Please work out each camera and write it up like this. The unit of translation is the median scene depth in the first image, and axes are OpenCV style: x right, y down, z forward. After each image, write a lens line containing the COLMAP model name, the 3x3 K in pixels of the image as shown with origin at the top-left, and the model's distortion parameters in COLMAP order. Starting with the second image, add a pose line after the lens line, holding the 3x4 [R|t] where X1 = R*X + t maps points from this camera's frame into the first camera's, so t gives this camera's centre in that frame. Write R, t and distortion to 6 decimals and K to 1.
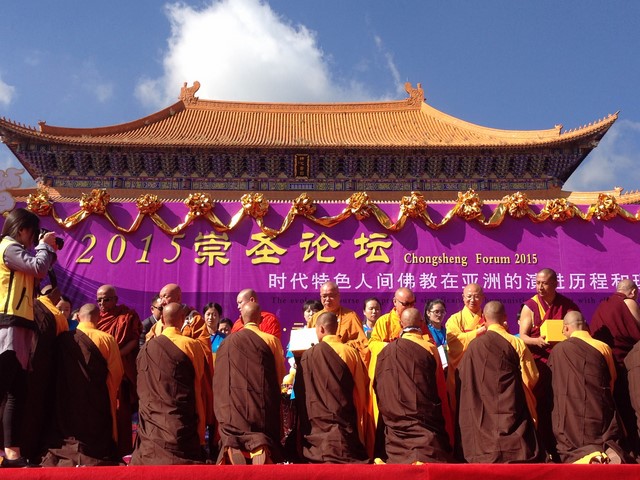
lens RADIAL K [[894.6, 0, 318.0], [0, 894.6, 263.3], [0, 0, 1]] dist [0.054094, 0.000000]
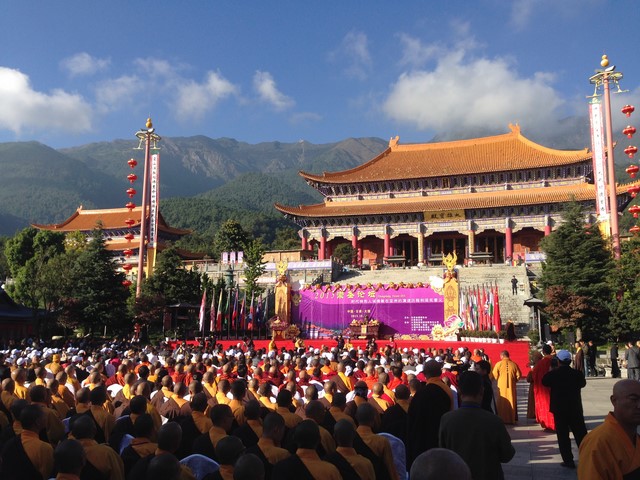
lens RADIAL K [[590.9, 0, 314.7], [0, 590.9, 246.3], [0, 0, 1]] dist [0.062750, 0.000000]
pose [[0.937990, -0.046540, -0.343524, 0.891172], [0.079788, 0.993326, 0.083287, -0.570867], [0.337356, -0.105531, 0.935443, -2.098131]]
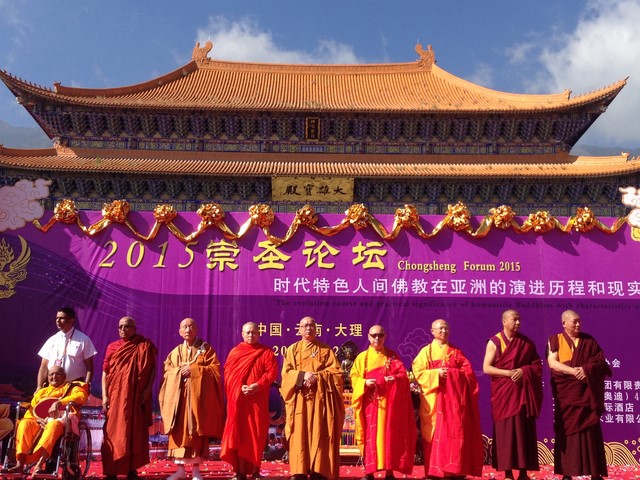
lens RADIAL K [[894.6, 0, 318.2], [0, 894.6, 230.7], [0, 0, 1]] dist [0.054094, 0.000000]
pose [[0.999879, 0.008818, -0.012783, 0.012470], [-0.008584, 0.999797, 0.018253, -0.066610], [0.012942, -0.018141, 0.999752, -0.092769]]
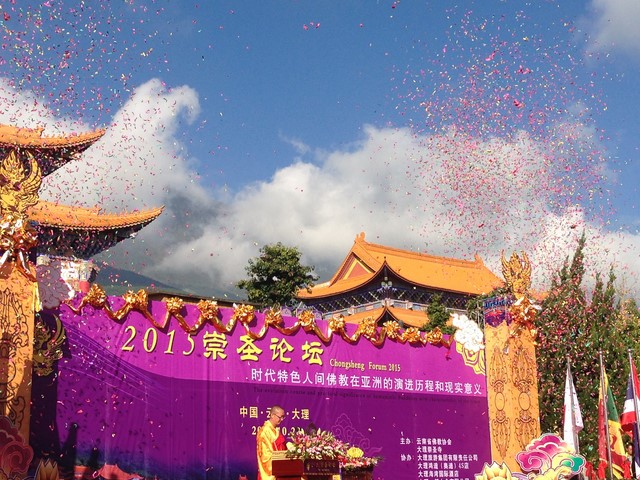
lens RADIAL K [[1110.9, 0, 320.4], [0, 1110.9, 242.2], [0, 0, 1]] dist [0.014394, 0.000000]
pose [[0.768210, 0.129183, 0.627029, -0.997241], [-0.132715, 0.990288, -0.041425, -0.114436], [-0.626291, -0.051393, 0.777894, -0.295485]]
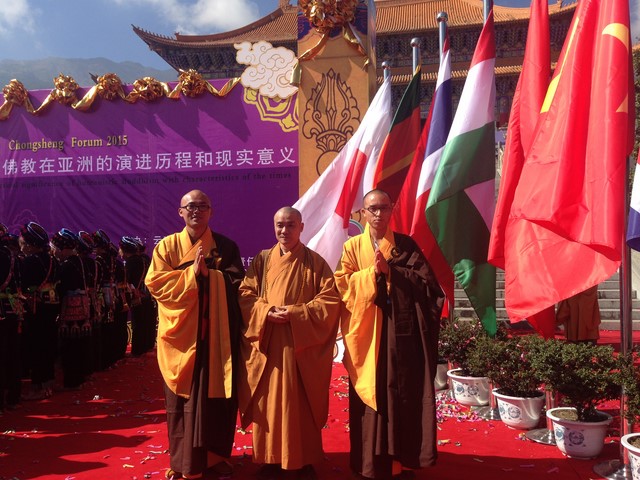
lens RADIAL K [[590.9, 0, 320.5], [0, 590.9, 240.3], [0, 0, 1]] dist [0.062750, 0.000000]
pose [[0.979614, -0.015774, -0.200269, 0.593017], [0.054732, 0.980156, 0.190521, -0.010450], [0.193289, -0.197598, 0.961038, 0.370202]]
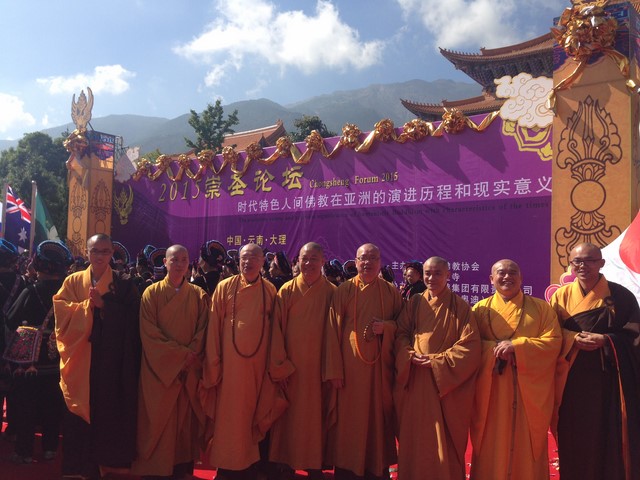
lens RADIAL K [[590.9, 0, 325.6], [0, 590.9, 238.1], [0, 0, 1]] dist [0.062750, 0.000000]
pose [[0.764778, -0.014146, -0.644139, 0.662442], [0.122049, 0.984838, 0.123278, -0.031510], [0.632629, -0.172897, 0.754909, 0.354344]]
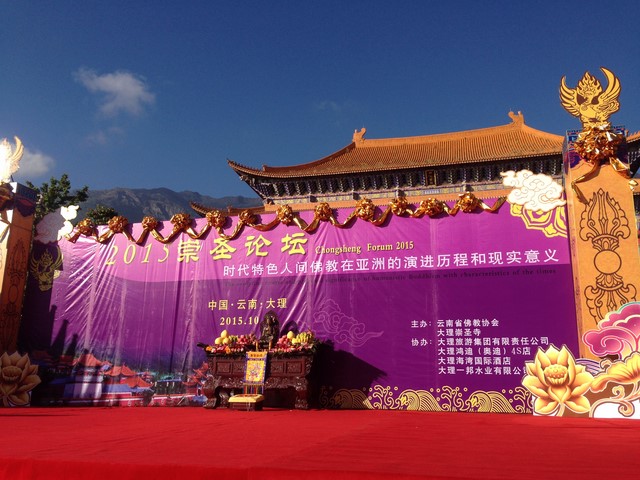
lens RADIAL K [[590.9, 0, 317.4], [0, 590.9, 245.3], [0, 0, 1]] dist [0.062750, 0.000000]
pose [[0.960357, -0.055868, -0.273117, 0.346832], [0.055521, 0.998417, -0.009006, -0.004688], [0.273188, -0.006515, 0.961939, 0.128476]]
